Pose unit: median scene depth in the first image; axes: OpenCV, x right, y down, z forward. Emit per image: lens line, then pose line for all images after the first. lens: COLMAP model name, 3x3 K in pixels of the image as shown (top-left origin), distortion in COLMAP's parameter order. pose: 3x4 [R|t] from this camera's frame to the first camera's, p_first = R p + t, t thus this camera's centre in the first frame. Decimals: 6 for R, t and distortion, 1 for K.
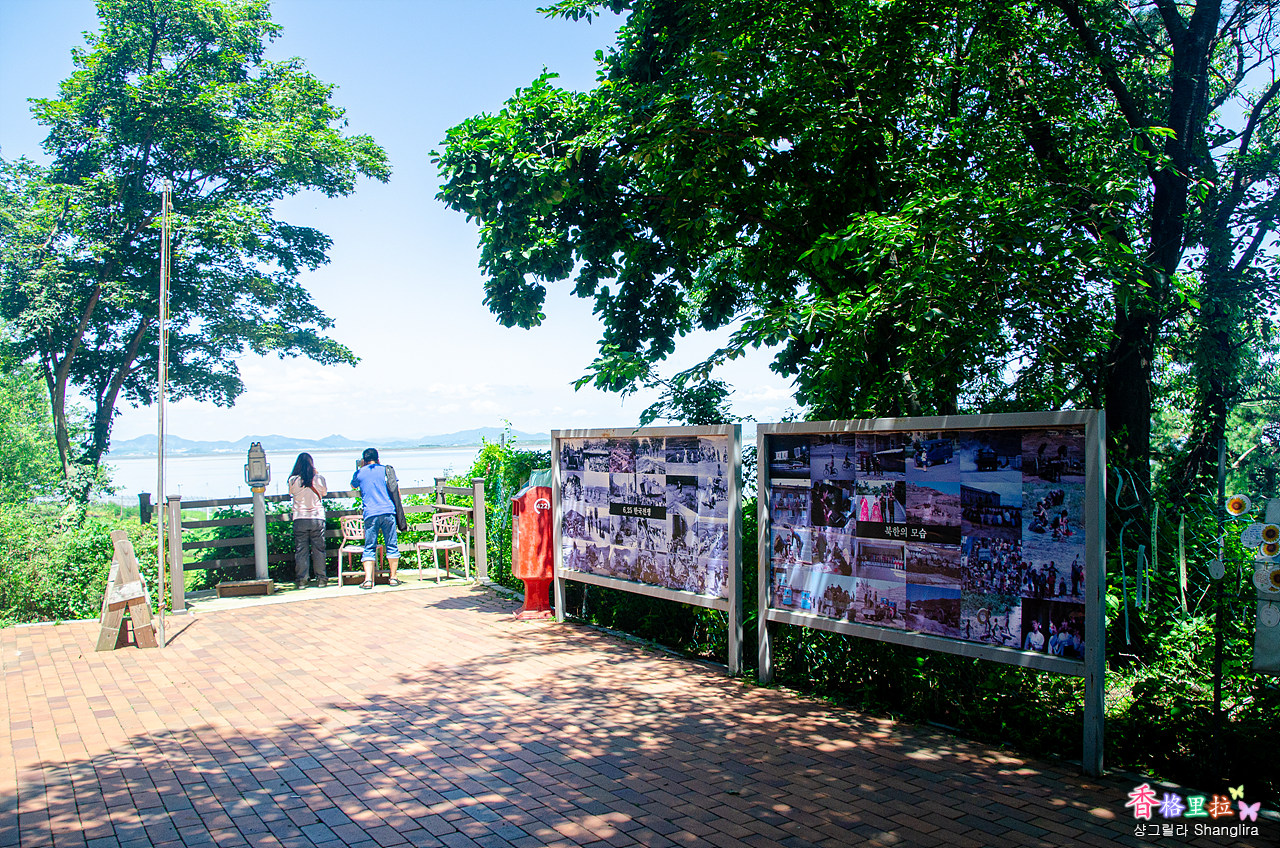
lens RADIAL K [[1009.2, 0, 638.1], [0, 1009.2, 432.4], [0, 0, 1]] dist [-0.144943, 0.104600]
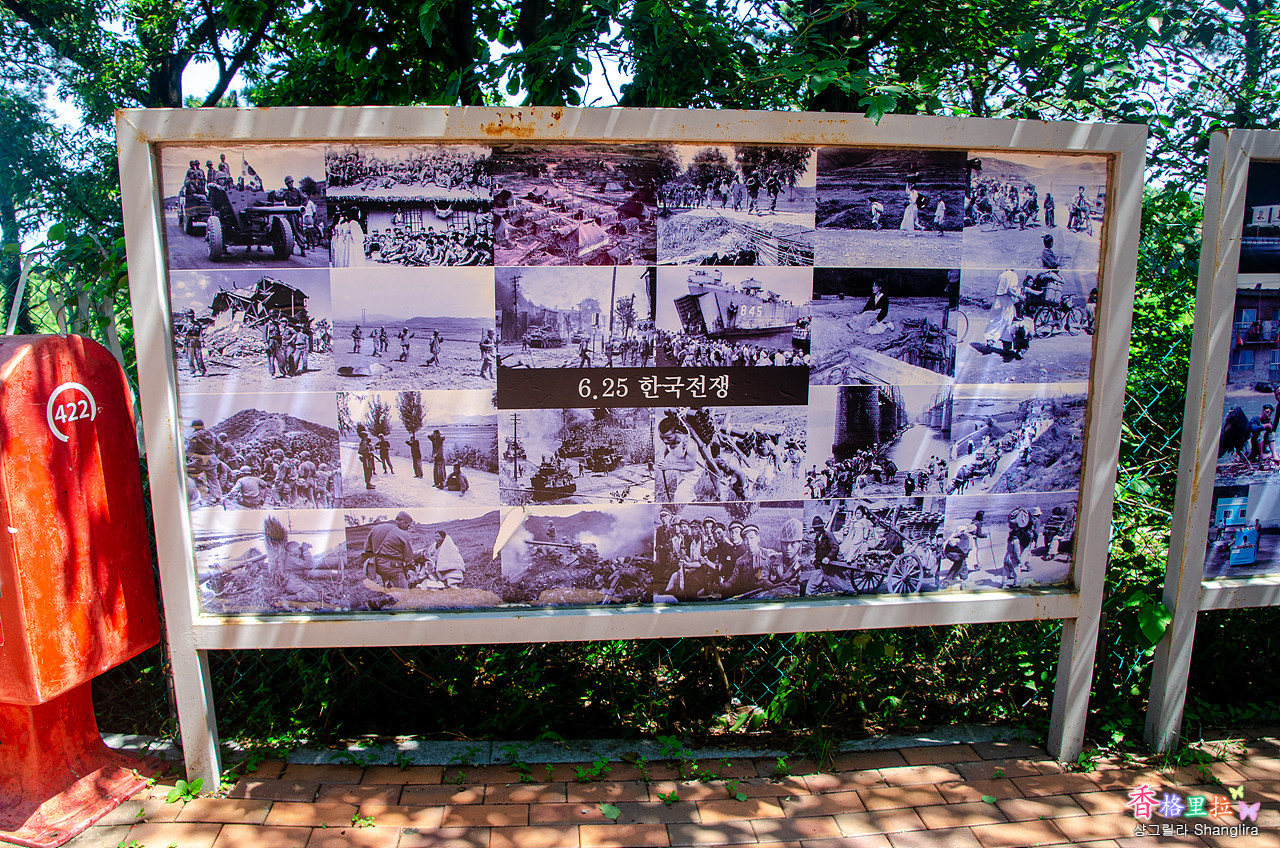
lens RADIAL K [[1009.2, 0, 638.1], [0, 1009.2, 432.4], [0, 0, 1]] dist [-0.144943, 0.104600]
pose [[0.484875, -0.171574, 0.857589, -0.353491], [-0.018213, 0.978375, 0.206036, 0.035934], [-0.874394, -0.115521, 0.471264, 1.113734]]
